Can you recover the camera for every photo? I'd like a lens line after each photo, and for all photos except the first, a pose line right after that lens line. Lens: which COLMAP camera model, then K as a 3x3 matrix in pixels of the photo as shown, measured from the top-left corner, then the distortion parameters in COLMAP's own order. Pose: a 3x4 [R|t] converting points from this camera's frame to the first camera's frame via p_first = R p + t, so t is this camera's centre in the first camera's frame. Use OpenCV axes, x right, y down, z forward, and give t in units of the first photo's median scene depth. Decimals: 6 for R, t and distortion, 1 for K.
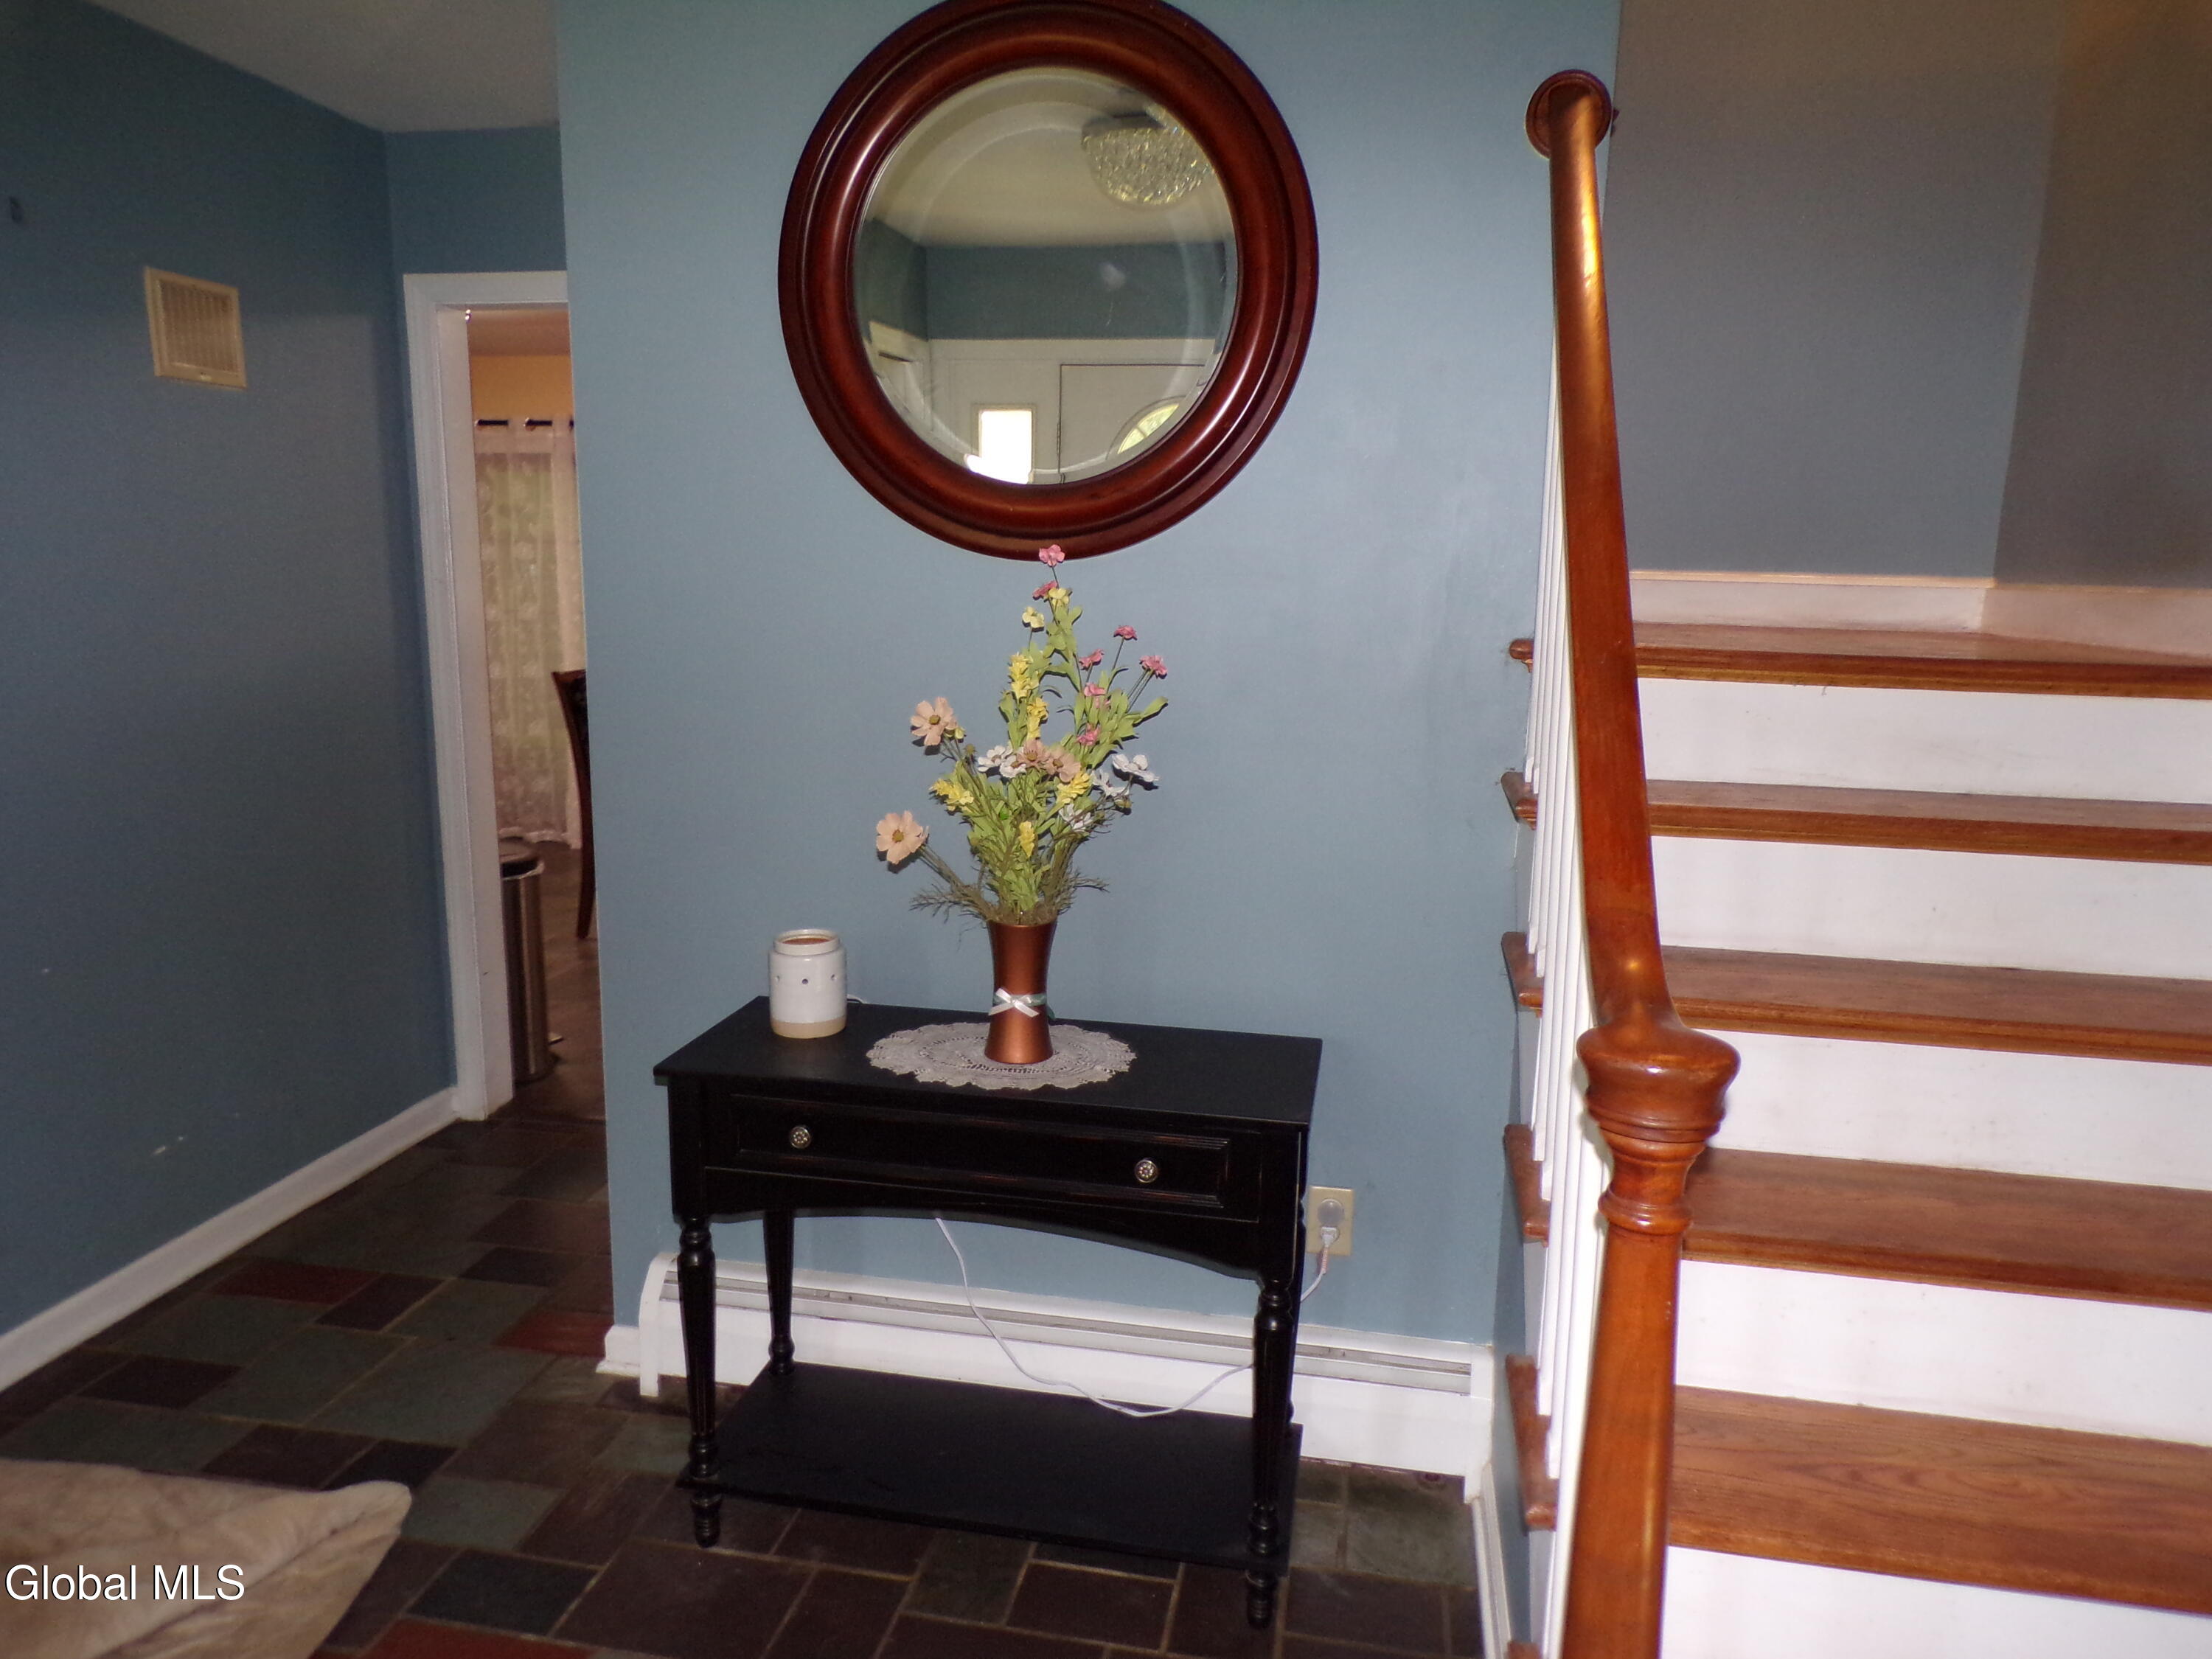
lens RADIAL K [[1492.8, 0, 1108.5], [0, 1492.8, 827.4], [0, 0, 1]] dist [0.010883, 0.003670]
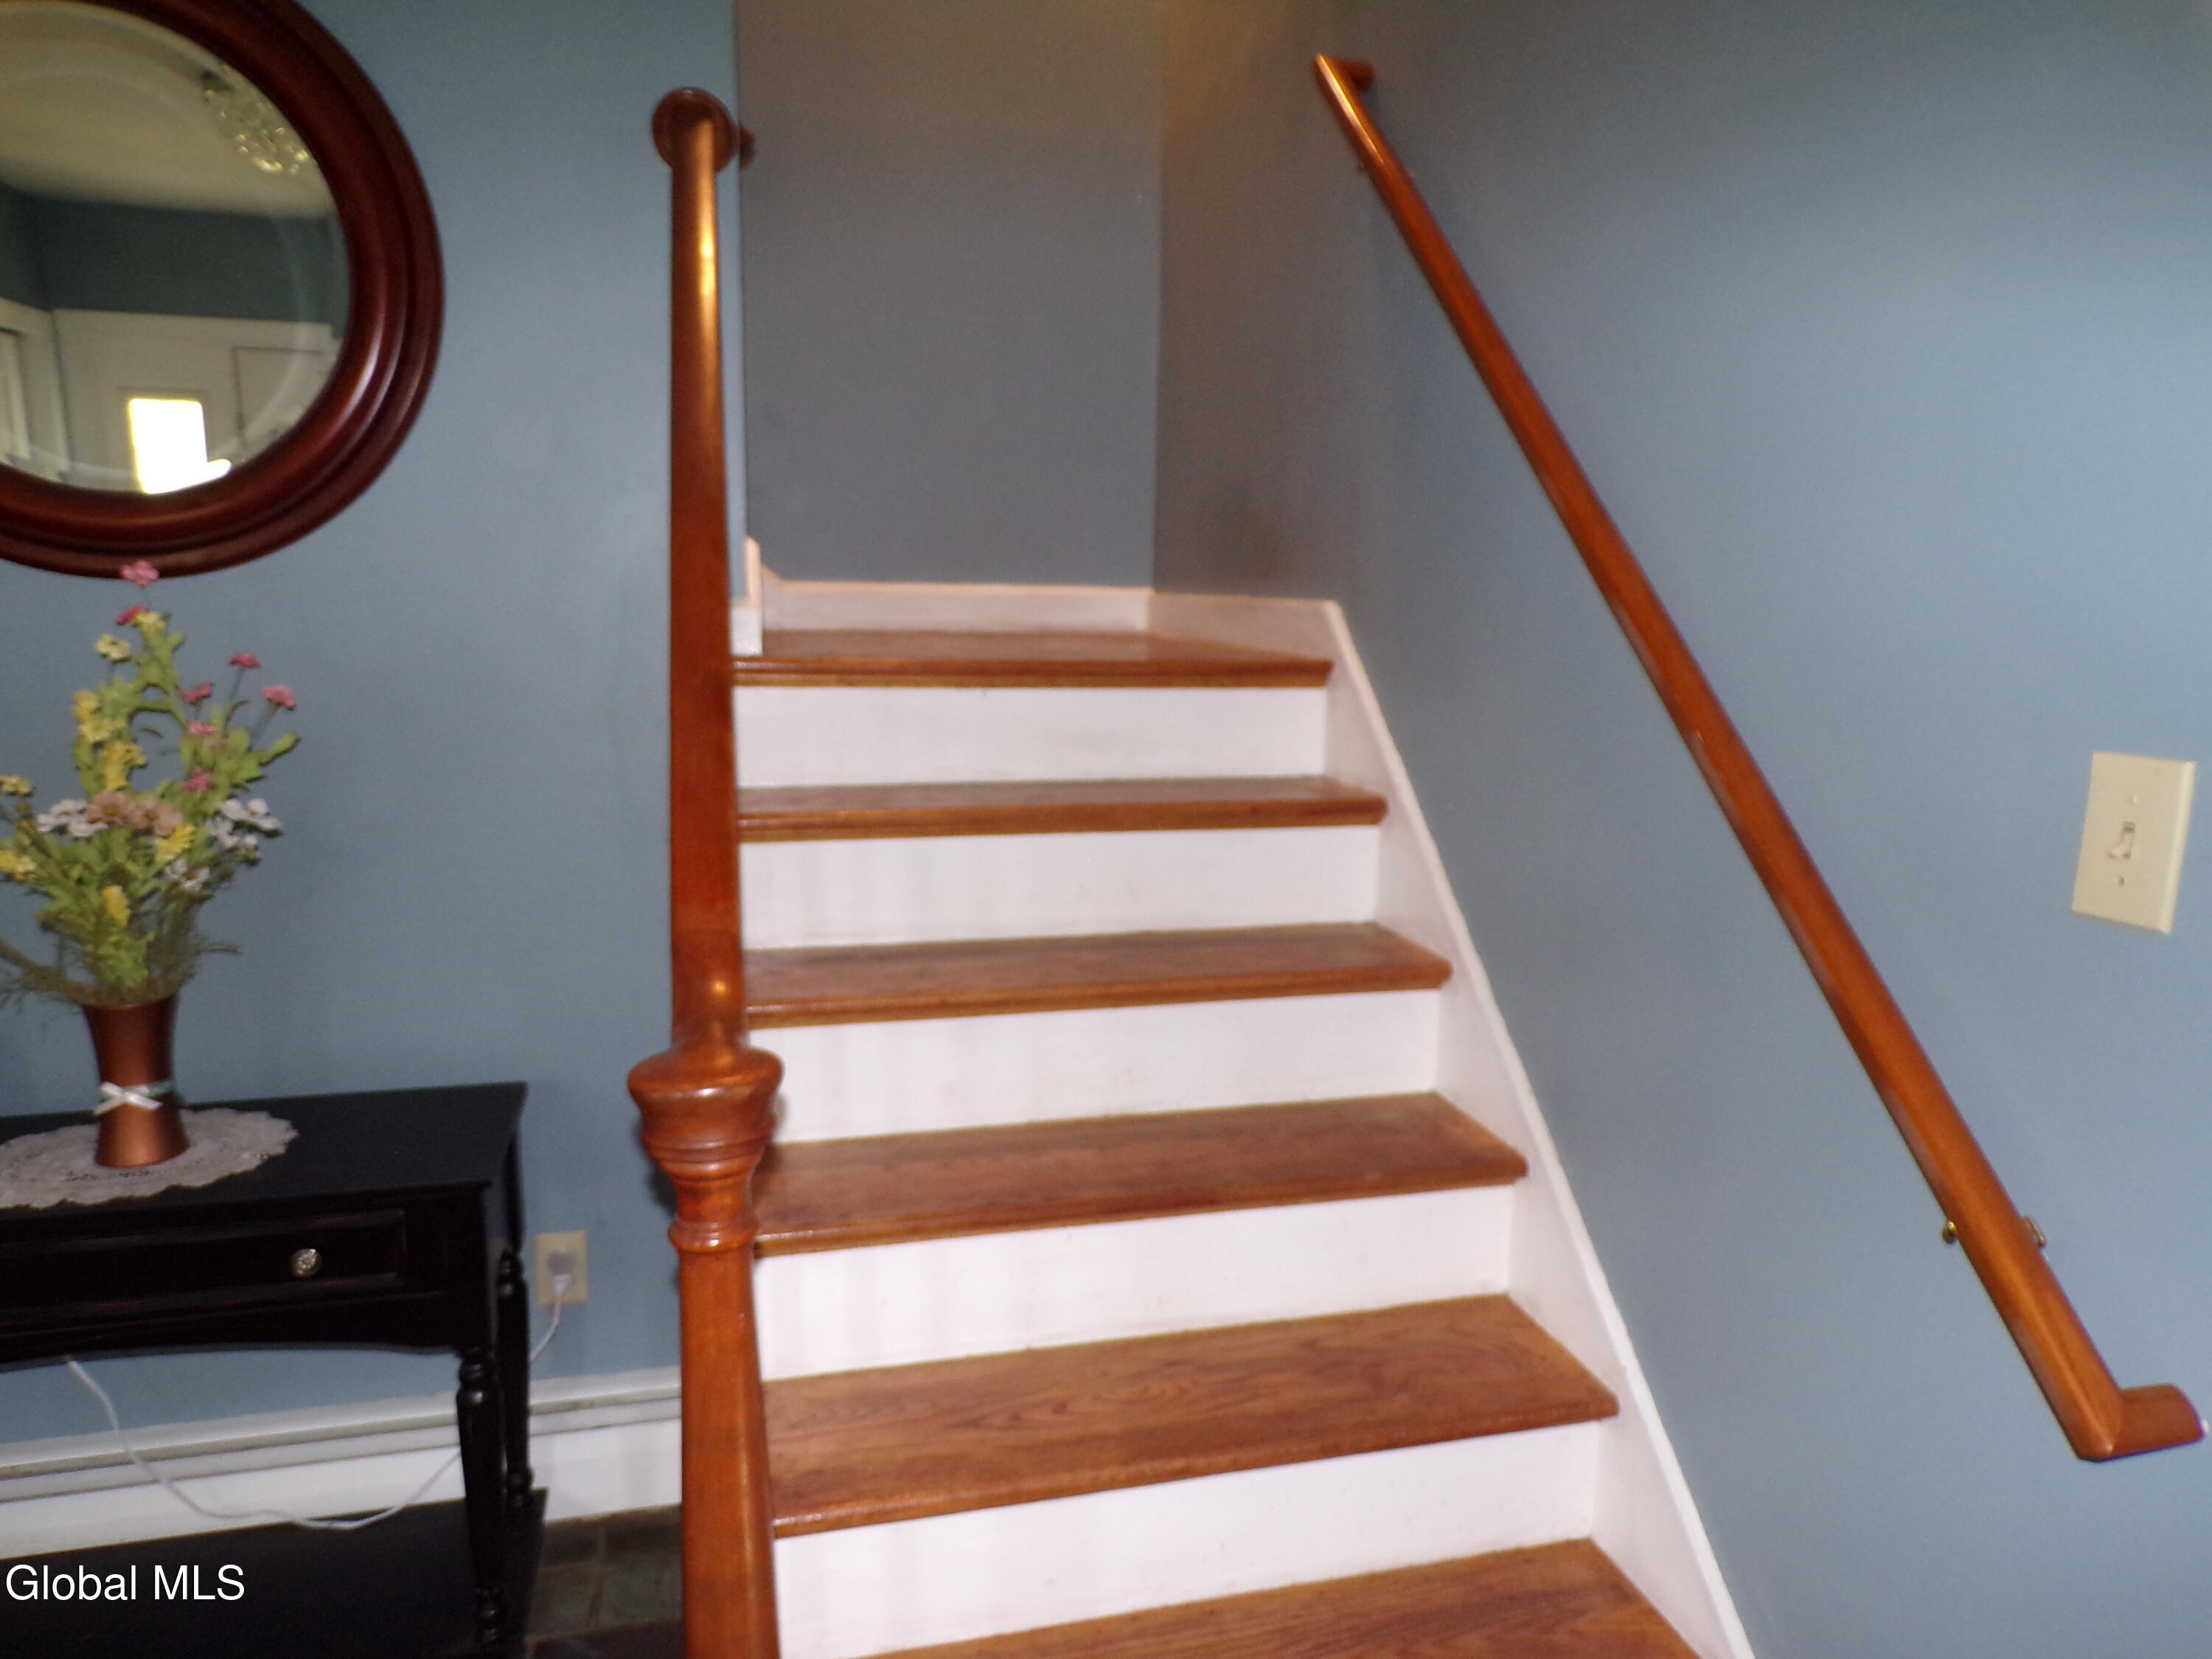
lens RADIAL K [[1492.8, 0, 1092.8], [0, 1492.8, 834.6], [0, 0, 1]] dist [0.010883, 0.003670]
pose [[0.909972, -0.079710, 0.406935, 0.103724], [0.078988, 0.996702, 0.018604, -0.004698], [-0.407076, 0.015214, 0.913268, -0.016646]]
